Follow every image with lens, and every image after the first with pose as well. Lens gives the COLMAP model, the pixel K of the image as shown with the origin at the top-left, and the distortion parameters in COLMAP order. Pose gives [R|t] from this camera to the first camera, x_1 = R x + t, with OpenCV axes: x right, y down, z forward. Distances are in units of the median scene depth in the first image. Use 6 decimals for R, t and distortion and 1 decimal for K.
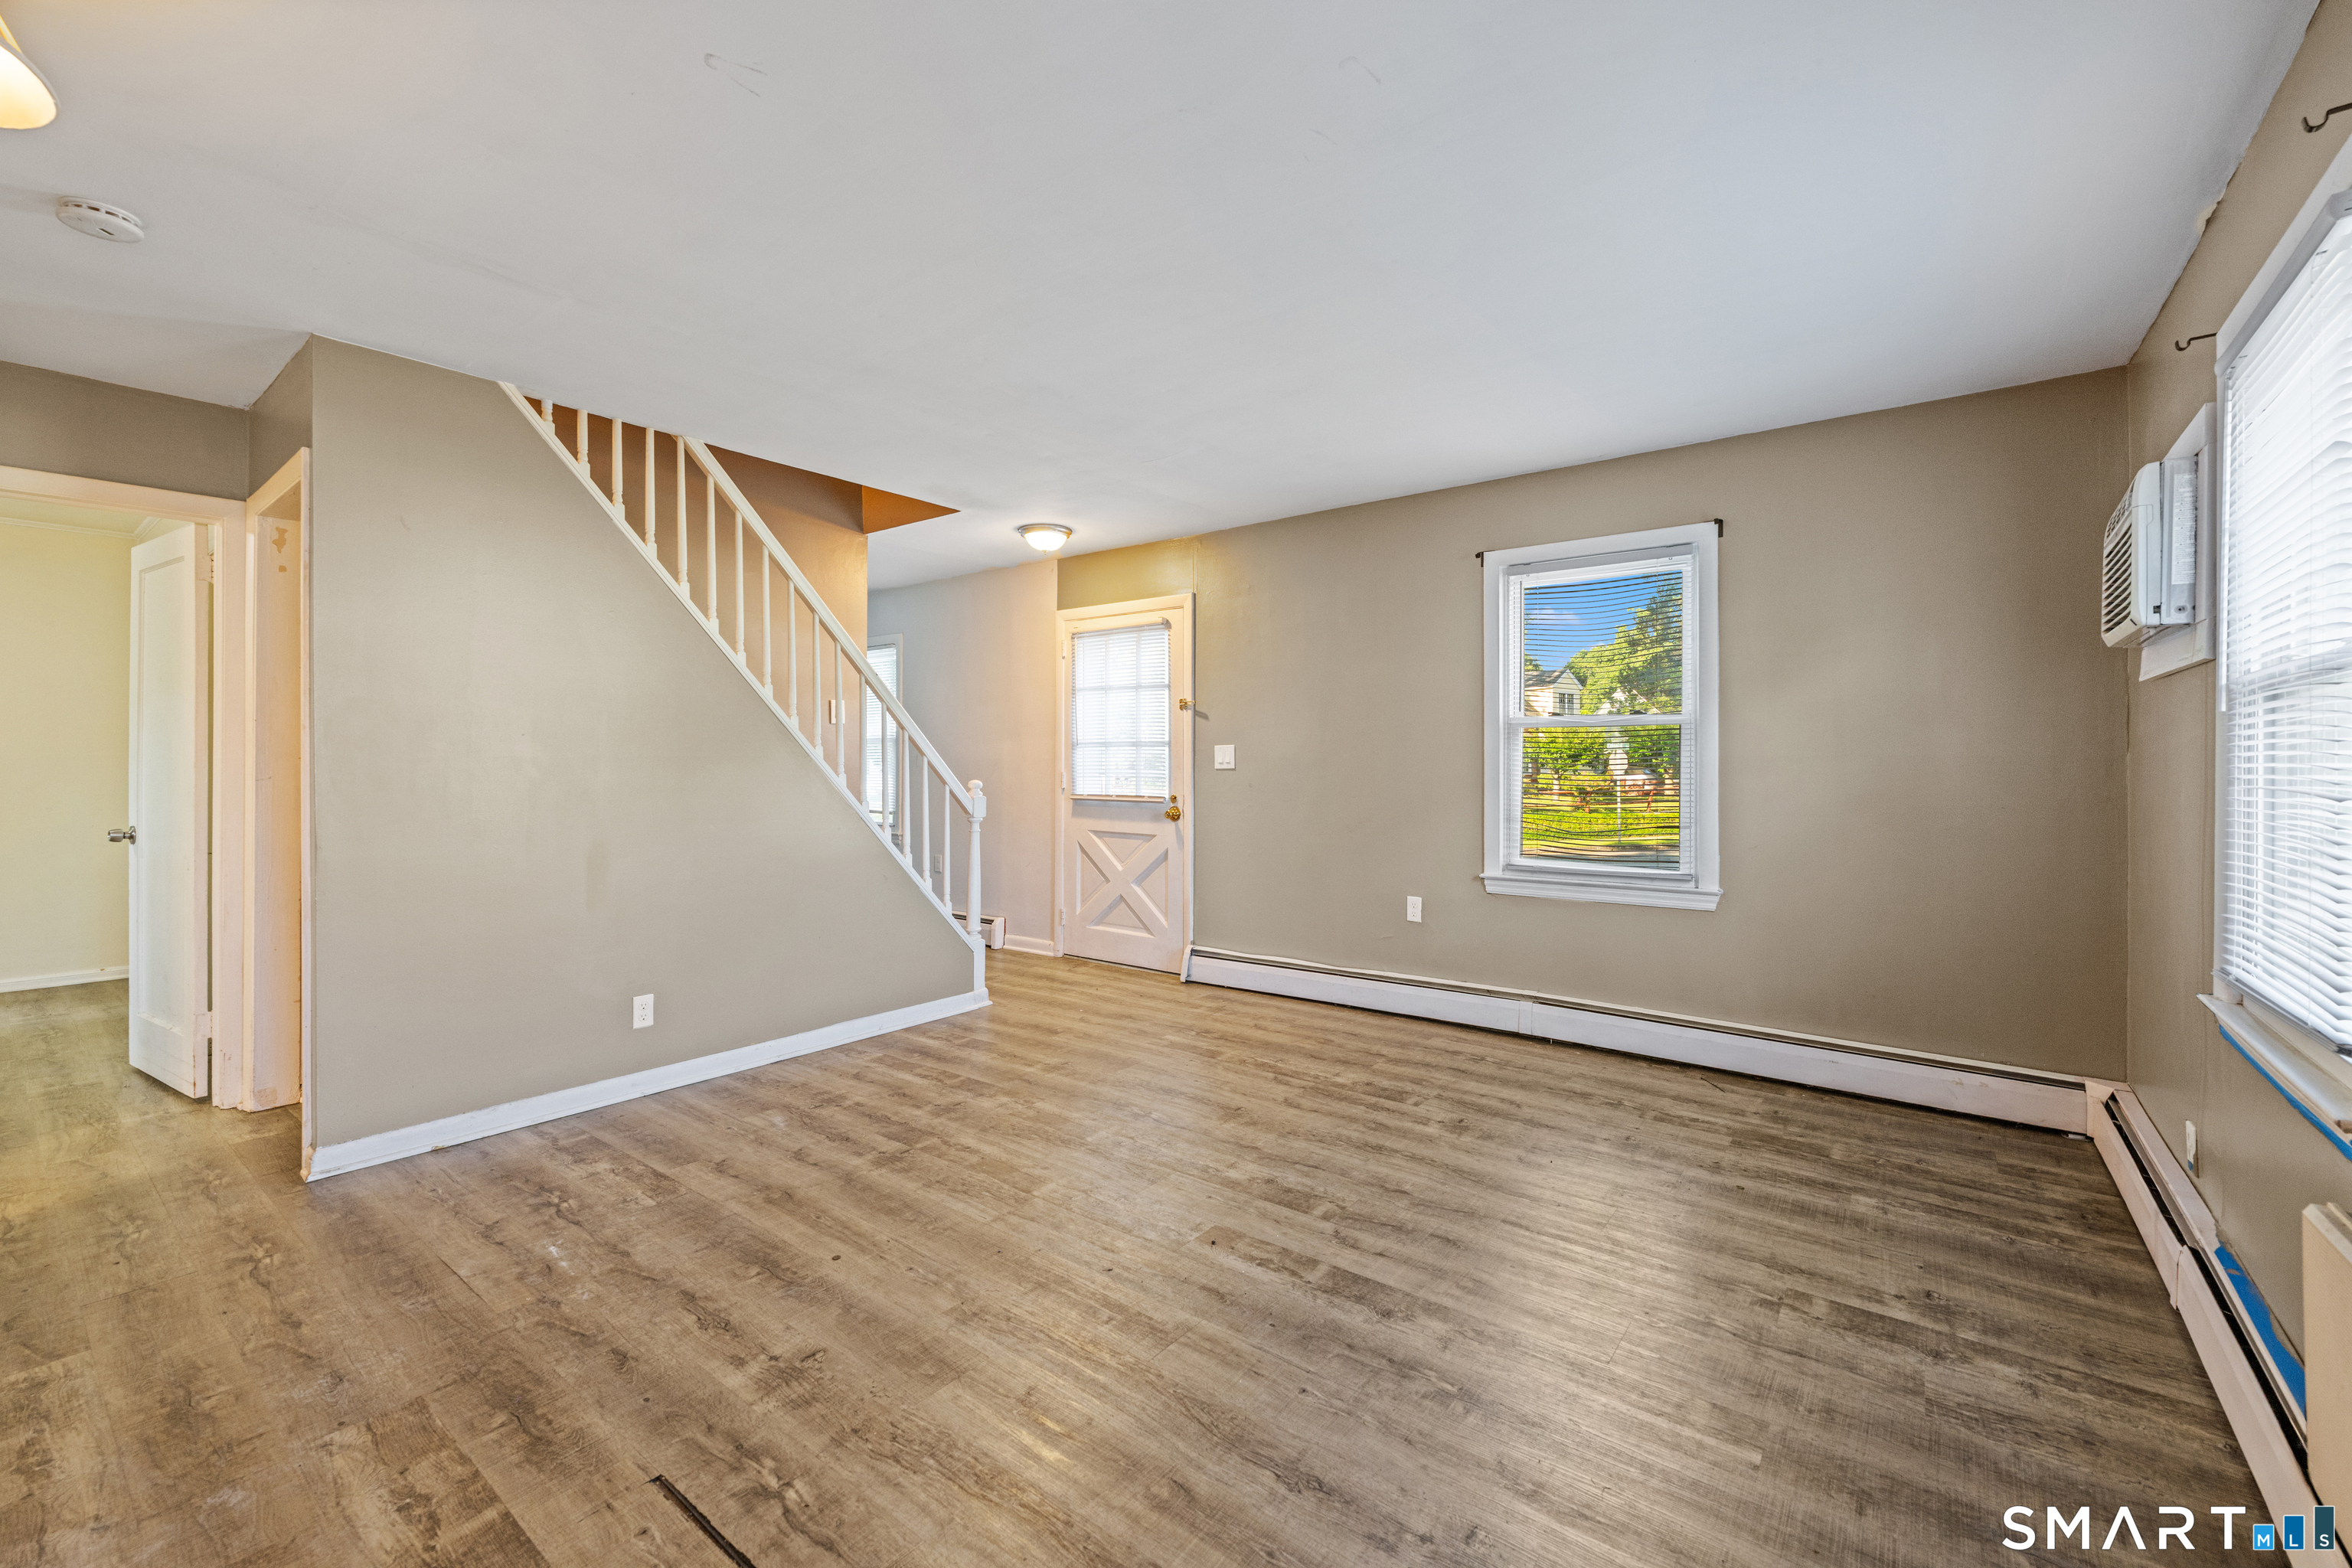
lens RADIAL K [[967.1, 0, 1153.9], [0, 967.1, 768.7], [0, 0, 1]] dist [-0.002509, 0.000866]
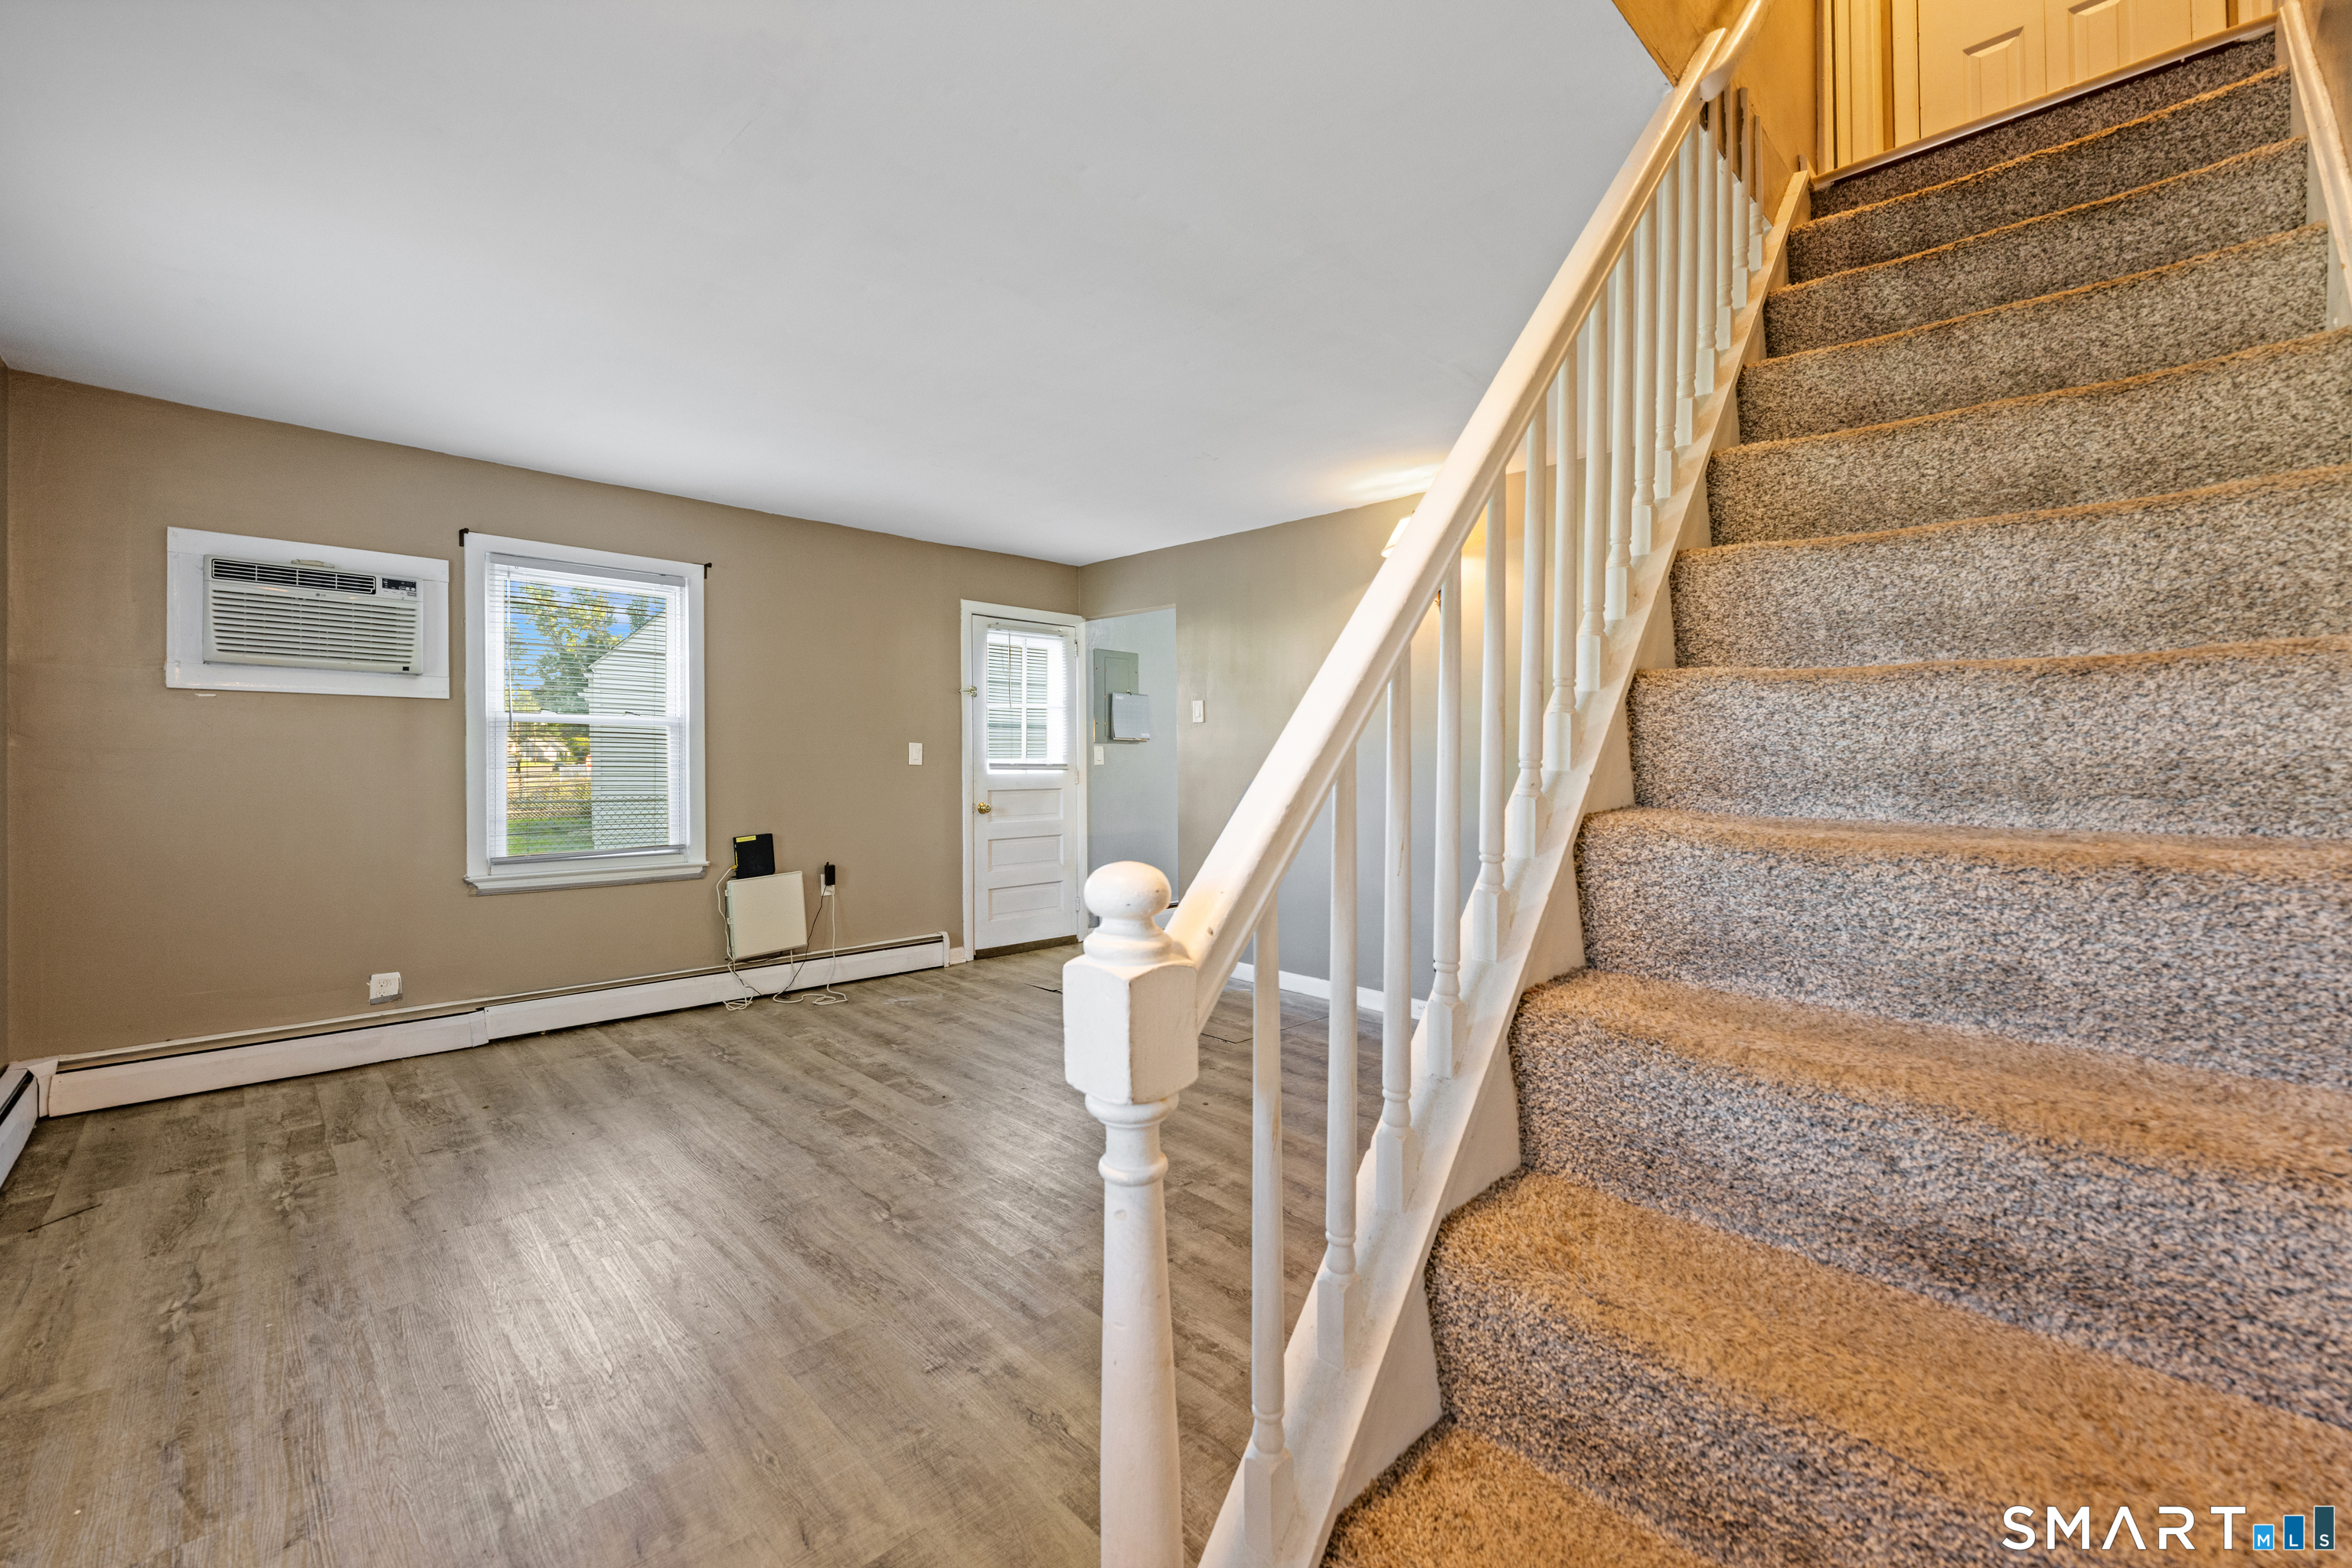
lens RADIAL K [[967.1, 0, 1148.6], [0, 967.1, 757.4], [0, 0, 1]] dist [-0.002509, 0.000866]
pose [[-0.991152, -0.005830, 0.132604, -0.314051], [-0.005109, 0.999970, 0.005774, -0.012108], [-0.132634, 0.005045, -0.991152, 1.764269]]
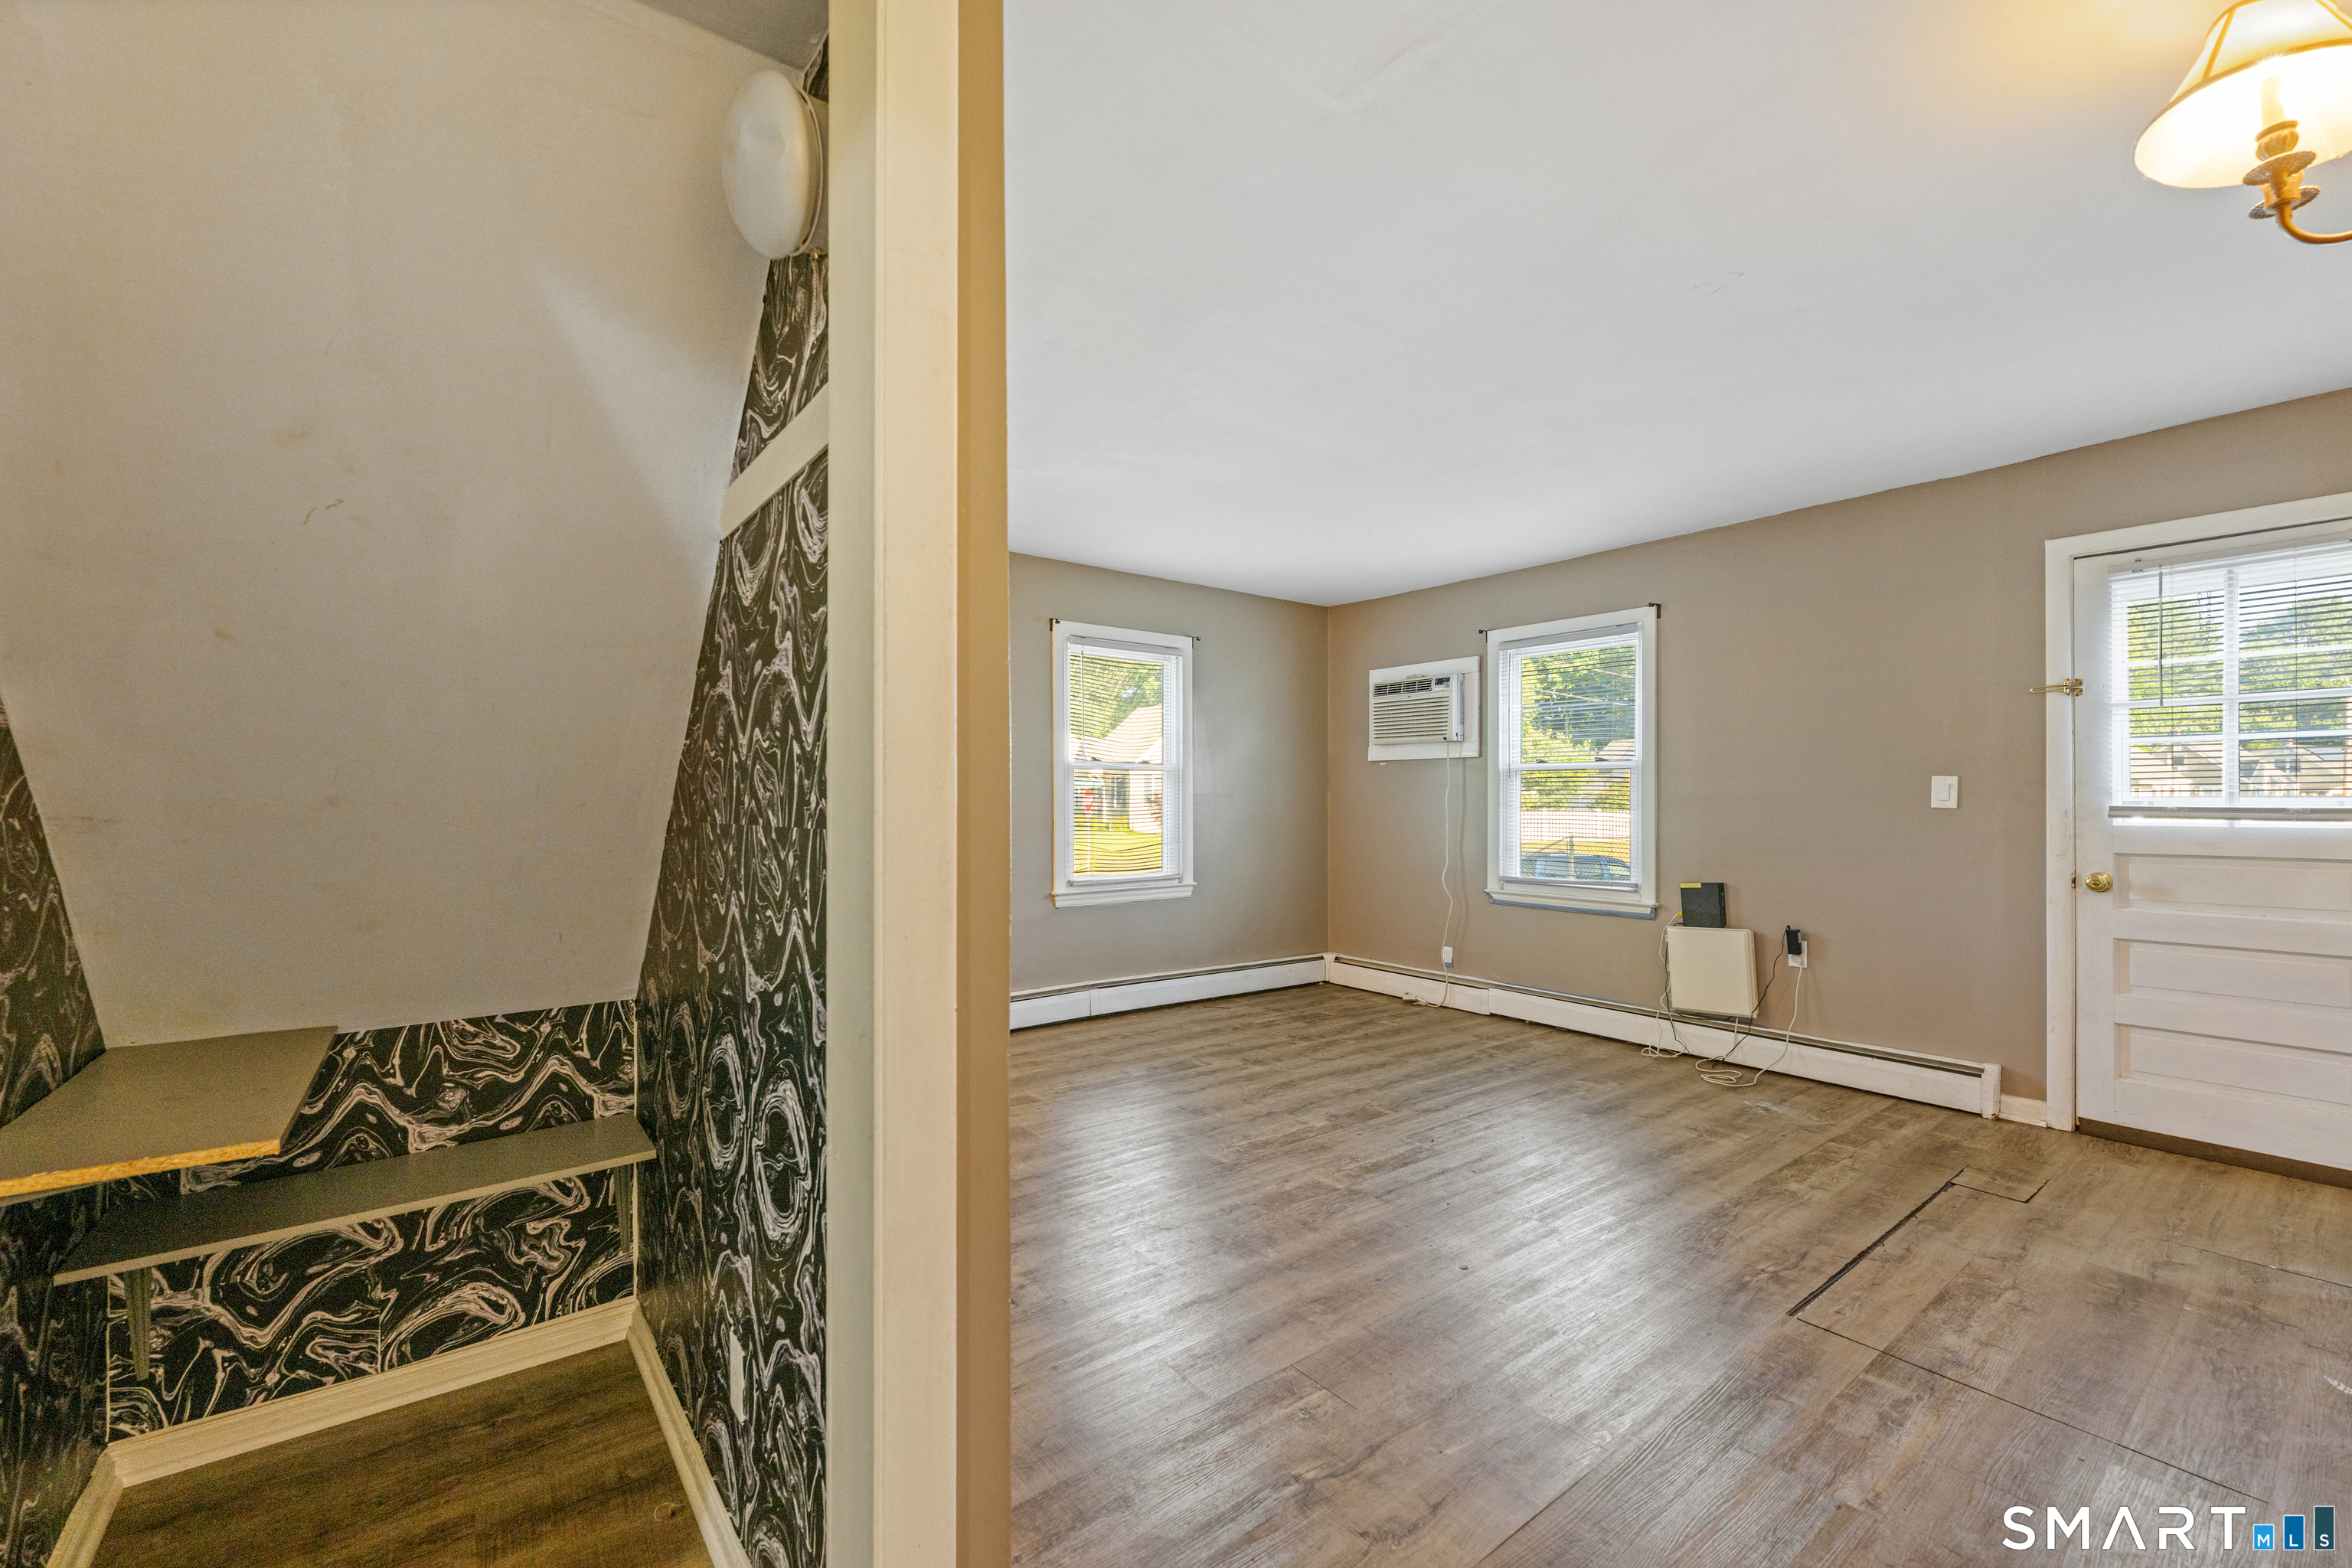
lens RADIAL K [[967.1, 0, 1191.0], [0, 967.1, 808.6], [0, 0, 1]] dist [-0.002509, 0.000866]
pose [[0.236811, -0.010642, 0.971497, -1.026657], [0.006921, 0.999933, 0.009266, -0.003690], [-0.971531, 0.004529, 0.236869, 0.752116]]
